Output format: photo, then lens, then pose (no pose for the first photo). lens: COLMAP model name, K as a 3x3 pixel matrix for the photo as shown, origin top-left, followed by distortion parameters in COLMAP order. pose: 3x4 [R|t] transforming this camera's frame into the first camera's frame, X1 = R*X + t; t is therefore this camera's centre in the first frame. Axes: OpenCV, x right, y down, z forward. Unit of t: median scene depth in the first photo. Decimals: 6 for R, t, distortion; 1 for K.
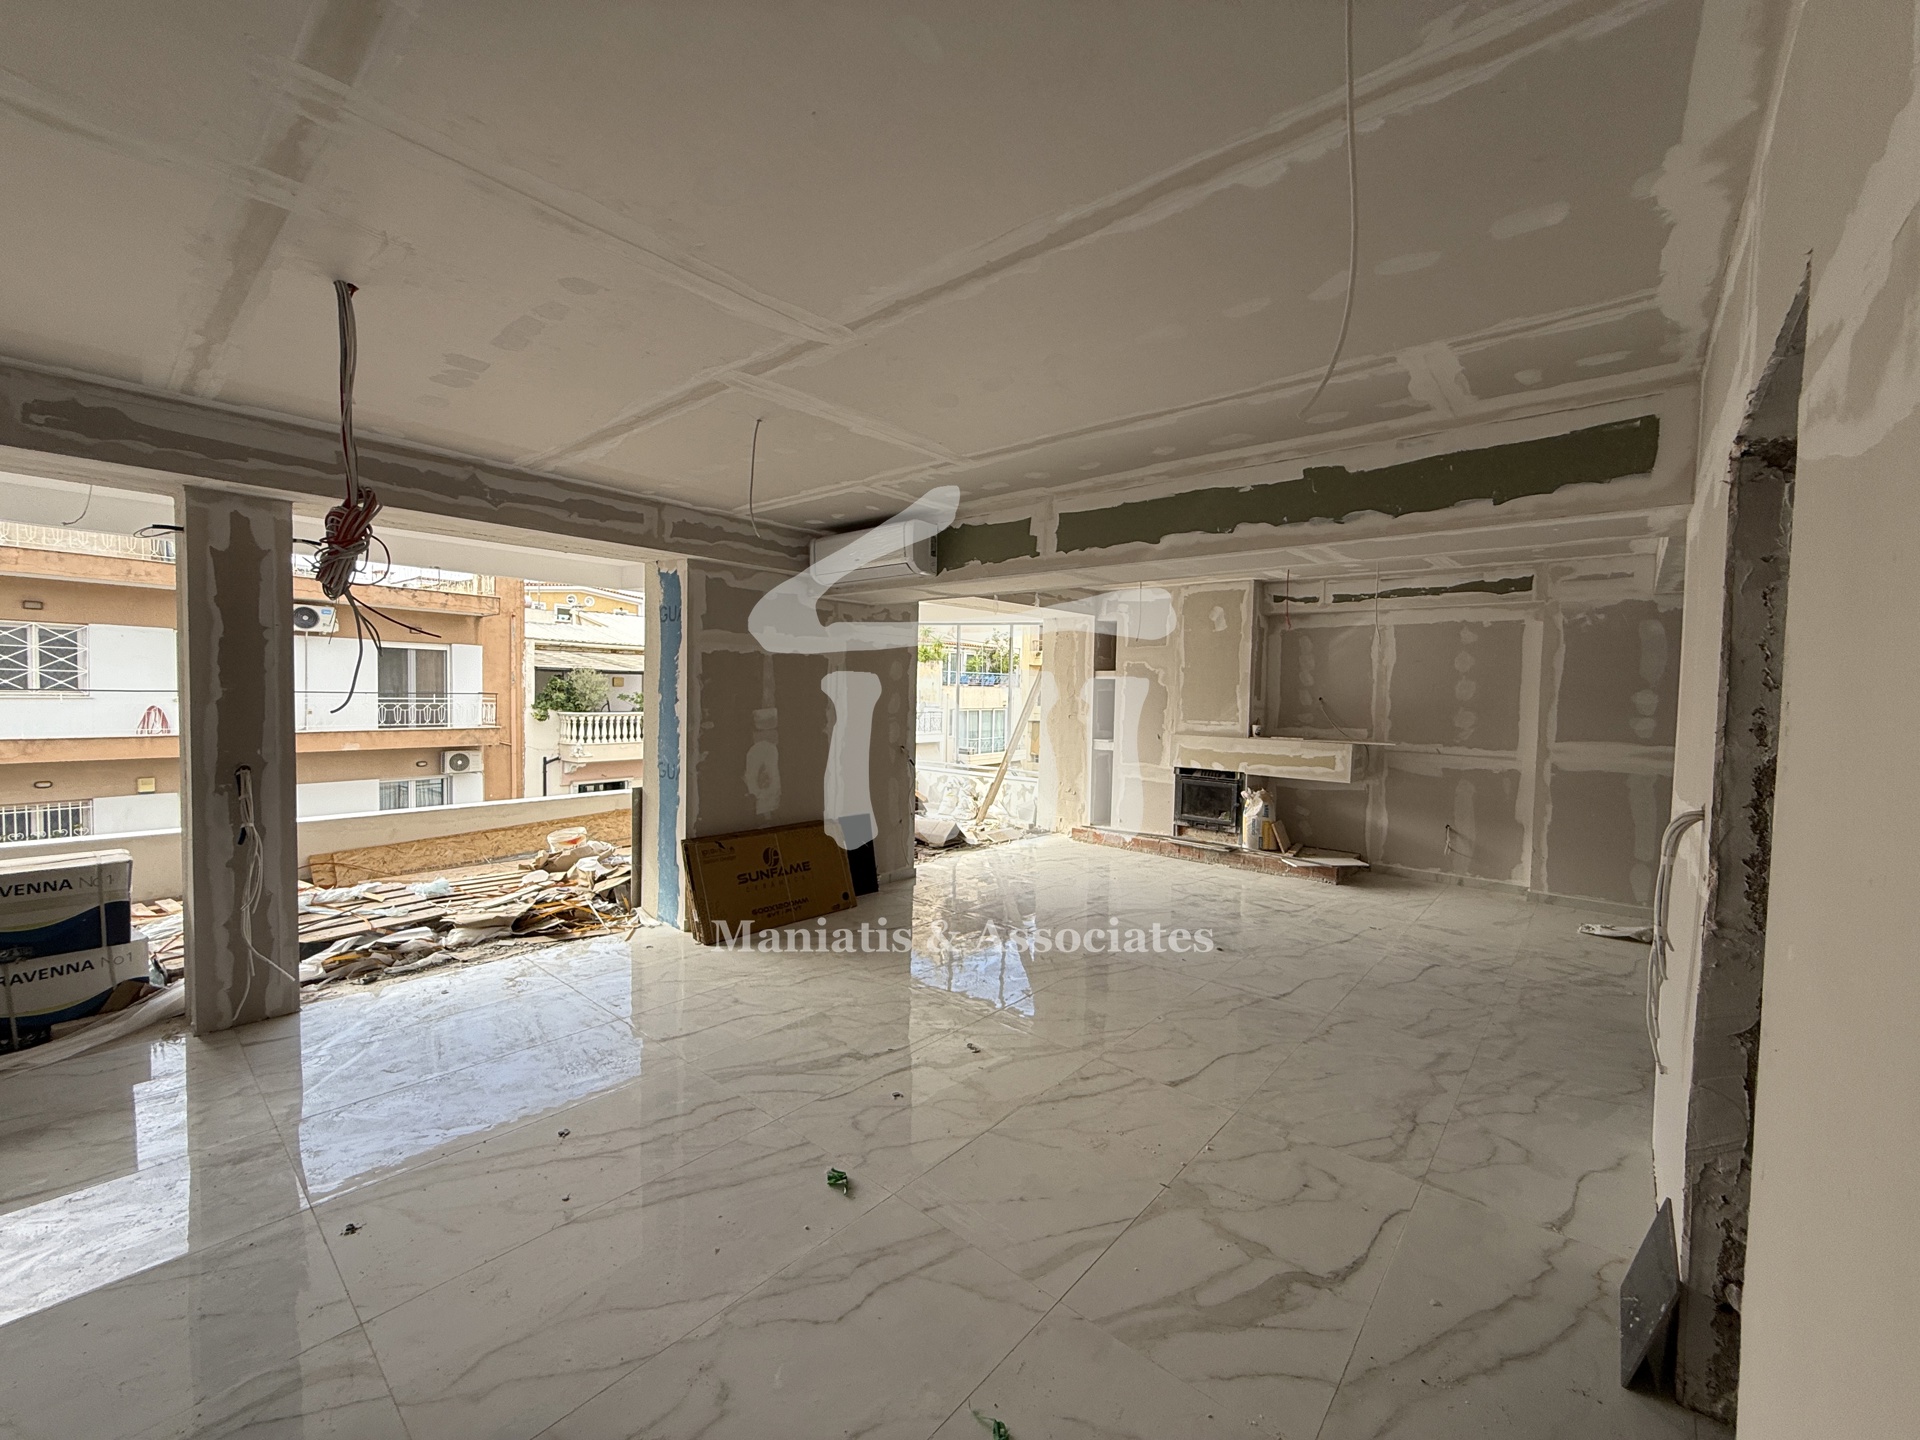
lens RADIAL K [[762.8, 0, 954.7], [0, 762.8, 720.3], [0, 0, 1]] dist [-0.000094, 0.000102]
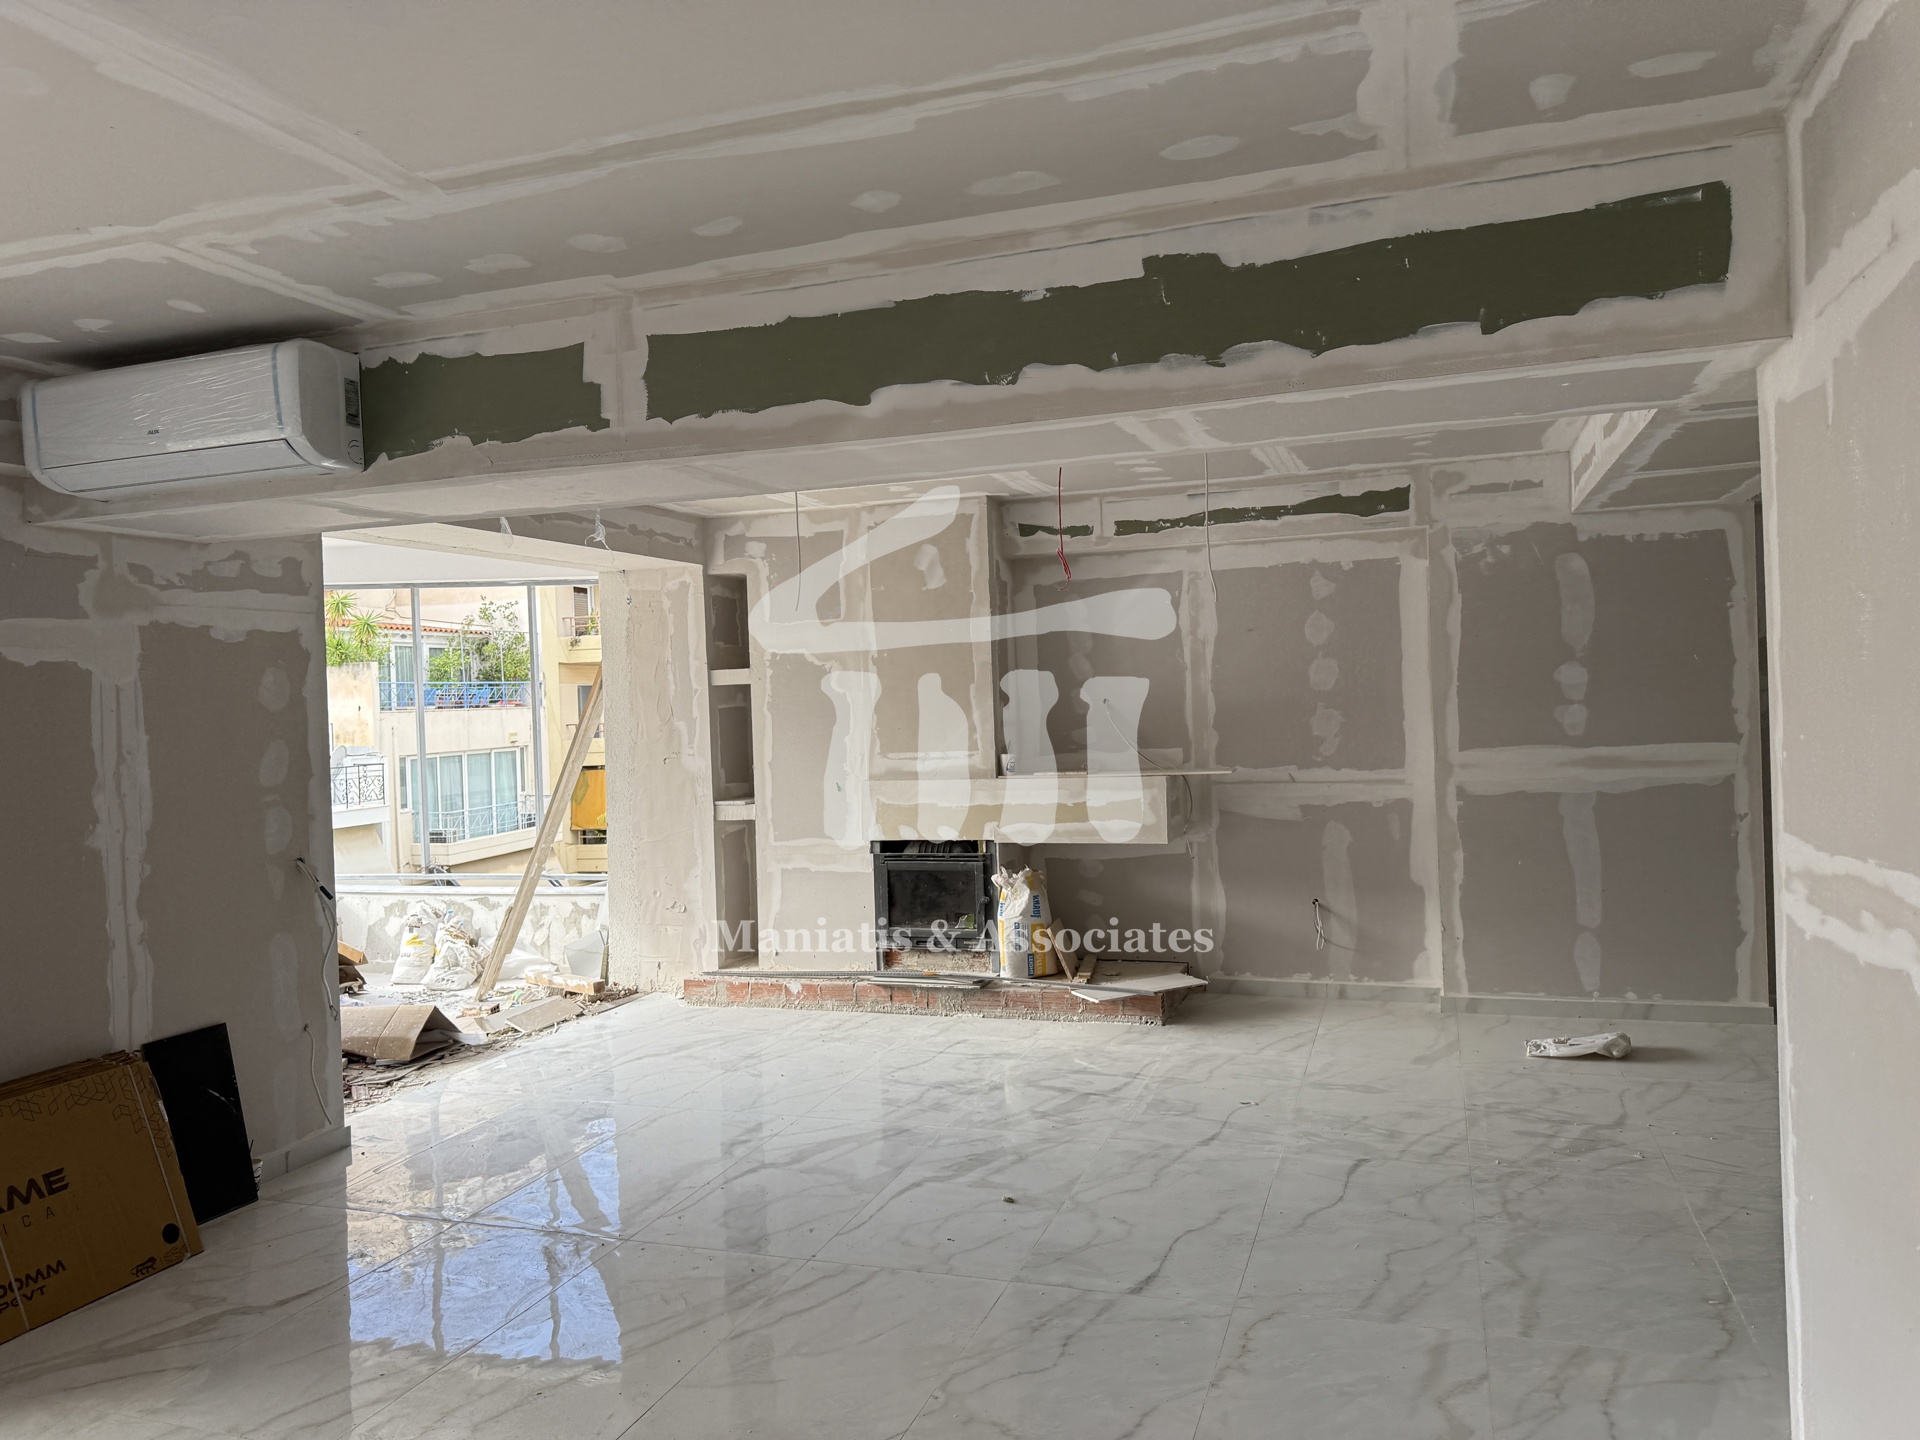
lens RADIAL K [[1347.1, 0, 958.6], [0, 1347.1, 711.6], [0, 0, 1]] dist [0.074198, -0.095130]
pose [[0.924865, -0.056619, 0.376058, -0.008858], [0.068703, 0.997460, -0.018791, -0.012204], [-0.374039, 0.043215, 0.926405, 0.140008]]
